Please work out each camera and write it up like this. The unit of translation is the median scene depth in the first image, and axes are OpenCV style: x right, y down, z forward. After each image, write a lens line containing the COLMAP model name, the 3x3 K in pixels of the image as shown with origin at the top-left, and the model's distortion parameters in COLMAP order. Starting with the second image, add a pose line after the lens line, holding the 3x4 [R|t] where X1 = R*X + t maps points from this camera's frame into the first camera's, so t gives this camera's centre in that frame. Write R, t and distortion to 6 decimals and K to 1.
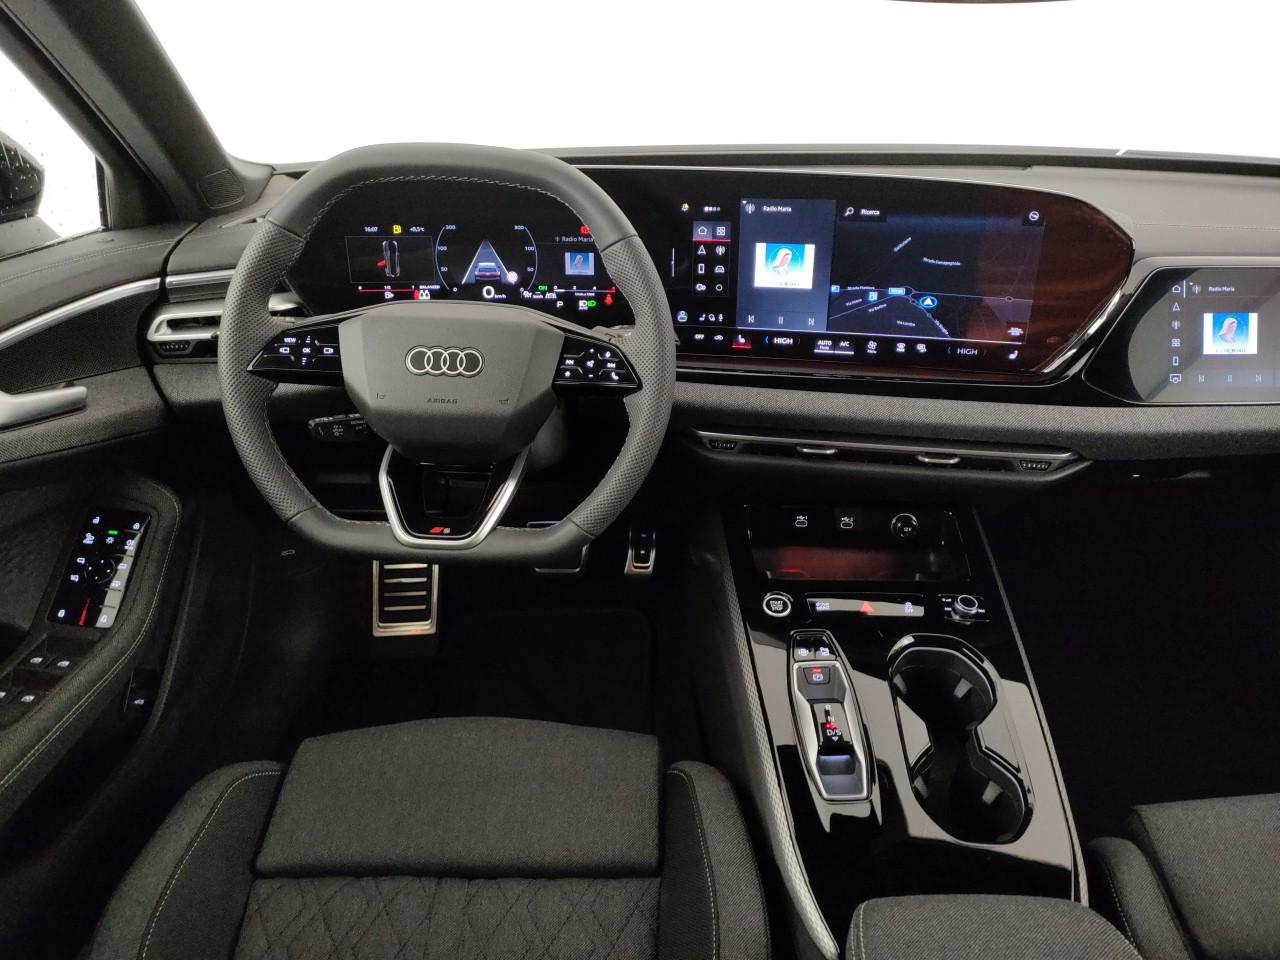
lens RADIAL K [[874.0, 0, 640.0], [0, 874.0, 480.0], [0, 0, 1]] dist [0.003967, 0.000293]
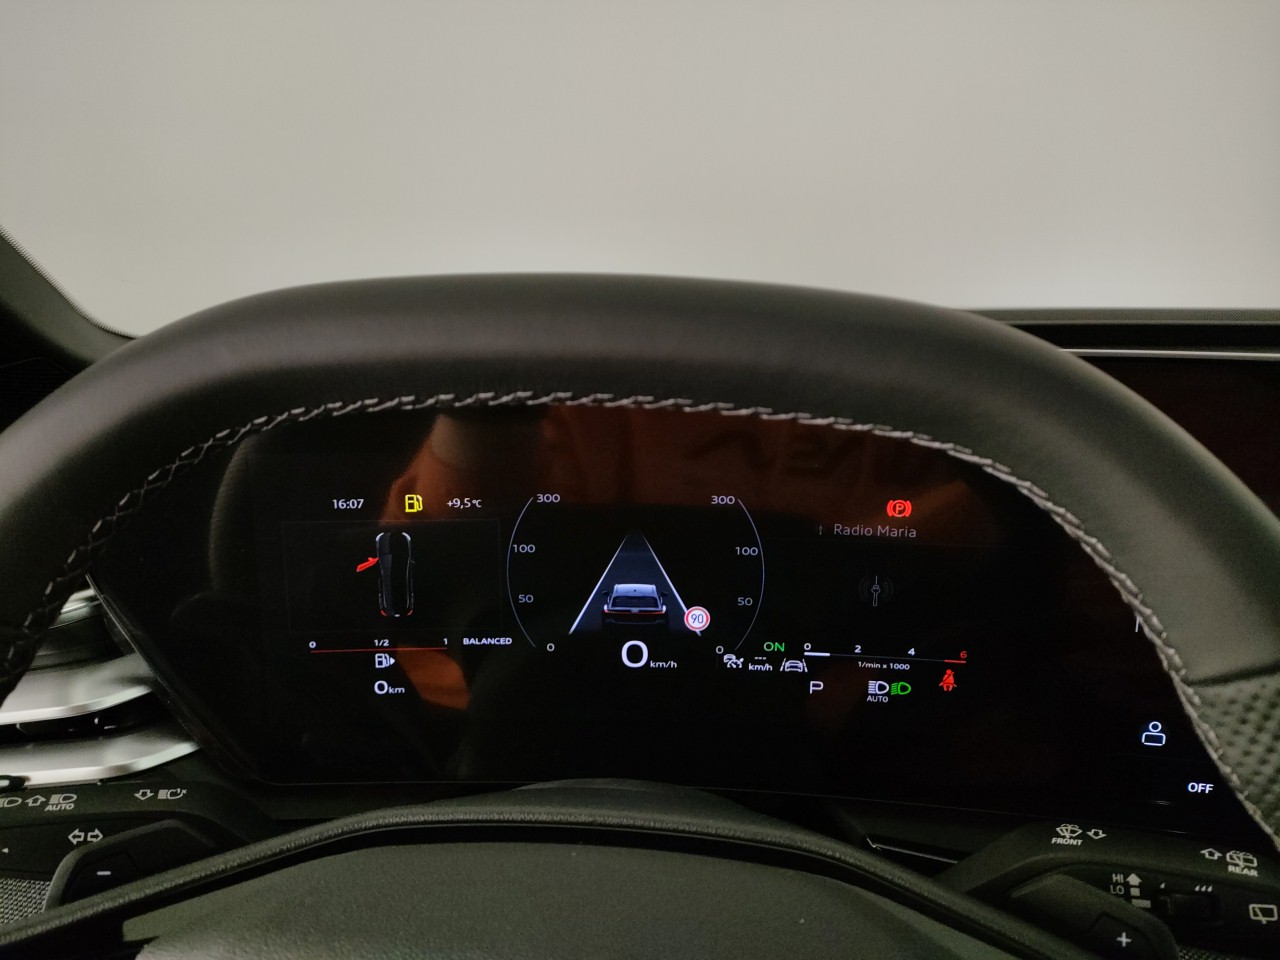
lens RADIAL K [[975.0, 0, 640.0], [0, 975.0, 480.0], [0, 0, 1]] dist [0.008701, -0.042281]
pose [[0.995511, 0.009400, -0.094180, -0.131405], [-0.028787, 0.977986, -0.206673, -0.202559], [0.090164, 0.208456, 0.973867, 0.563069]]
